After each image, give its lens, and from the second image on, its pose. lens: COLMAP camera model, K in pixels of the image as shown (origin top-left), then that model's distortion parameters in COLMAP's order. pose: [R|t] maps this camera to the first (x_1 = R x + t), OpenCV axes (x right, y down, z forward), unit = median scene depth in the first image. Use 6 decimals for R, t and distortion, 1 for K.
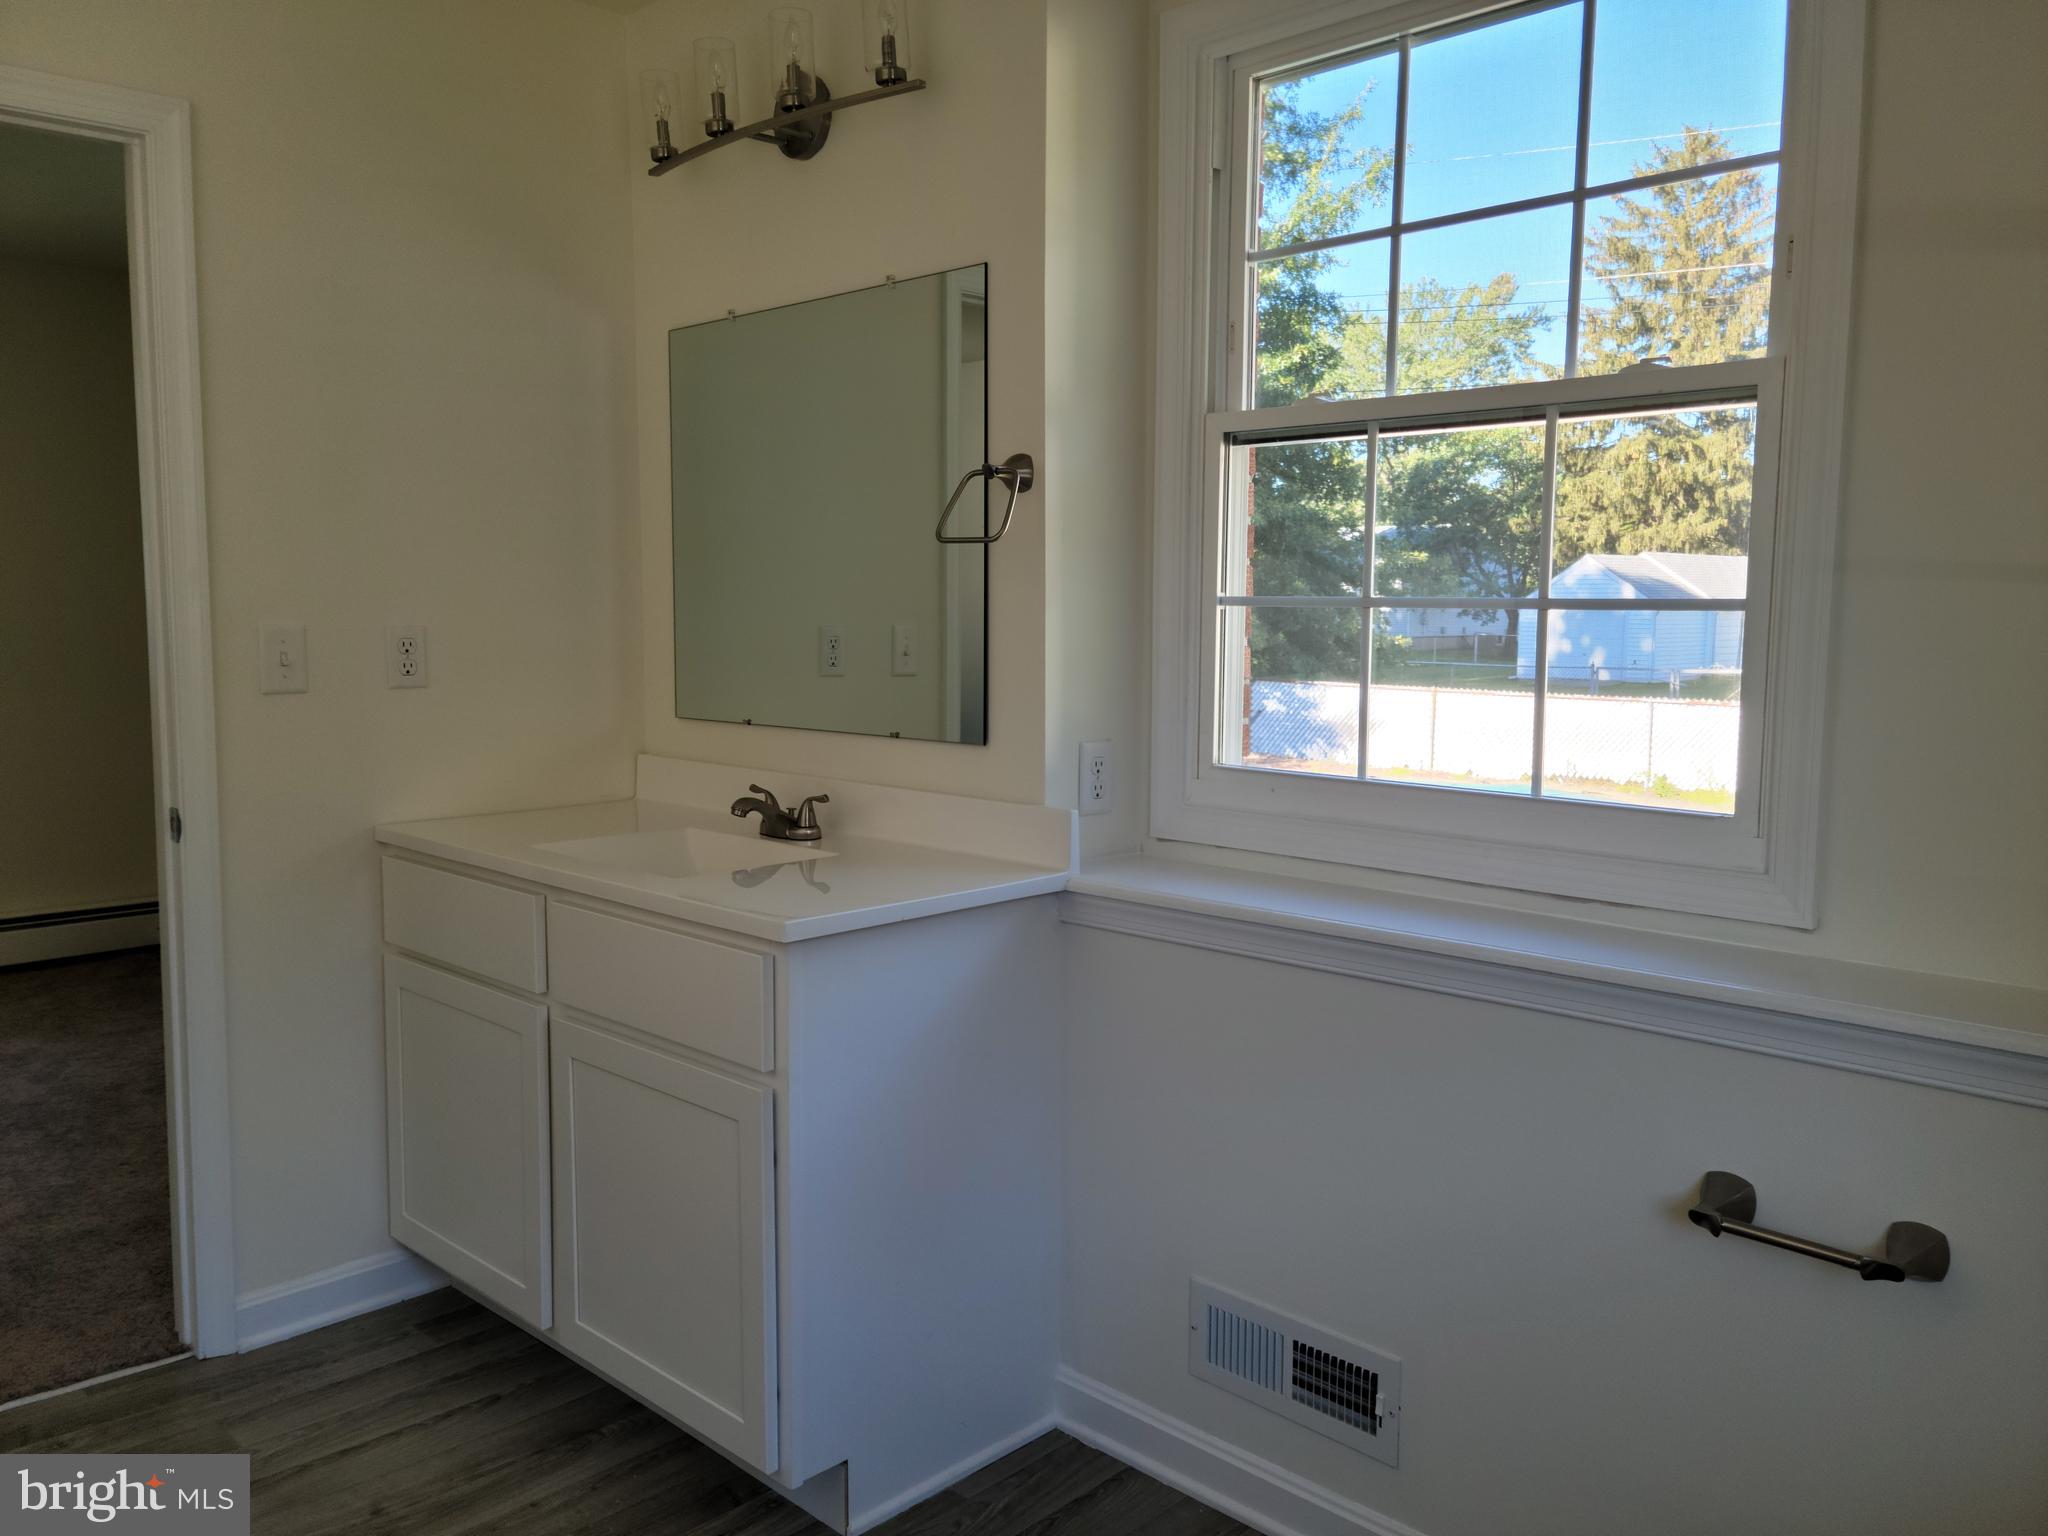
lens RADIAL K [[1646.3, 0, 1024.0], [0, 1646.3, 768.0], [0, 0, 1]] dist [0.132043, -0.145752]
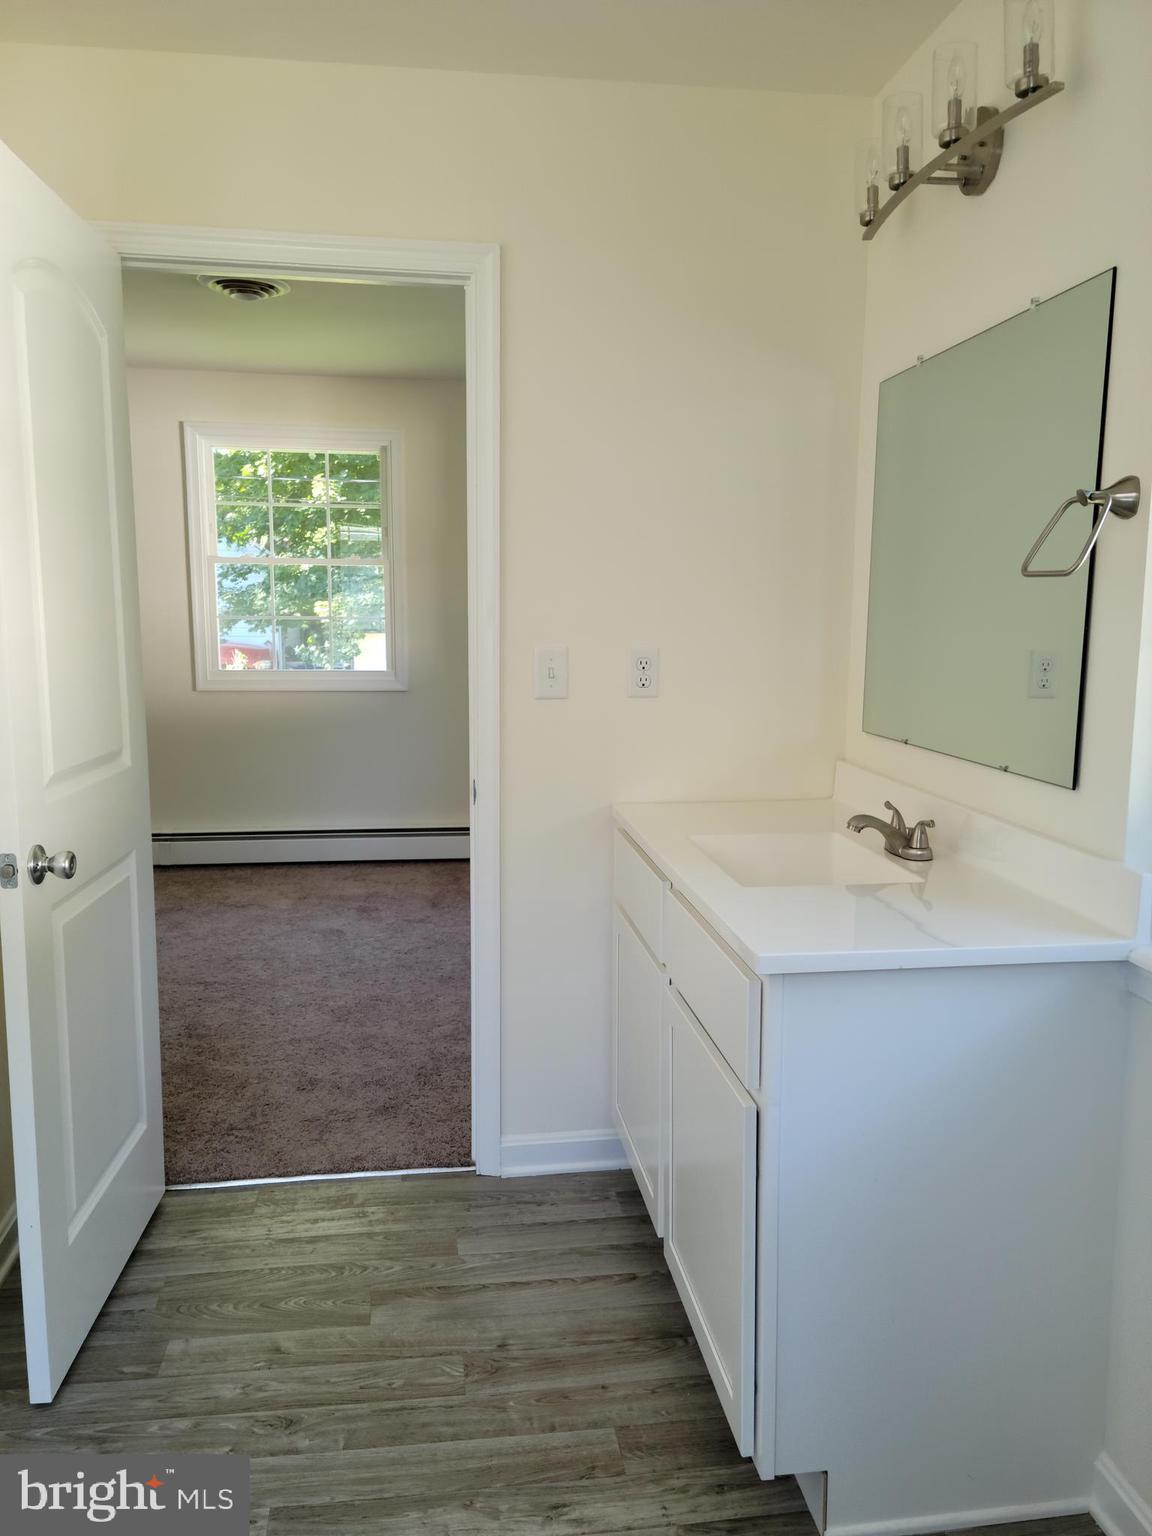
lens RADIAL K [[1234.7, 0, 582.3], [0, 1234.7, 792.6], [0, 0, 1]] dist [0.132043, -0.145752]
pose [[0.804002, 0.093341, -0.587255, 0.161087], [-0.065509, 0.995495, 0.068540, -0.040310], [0.591007, -0.016636, 0.806495, 0.234243]]
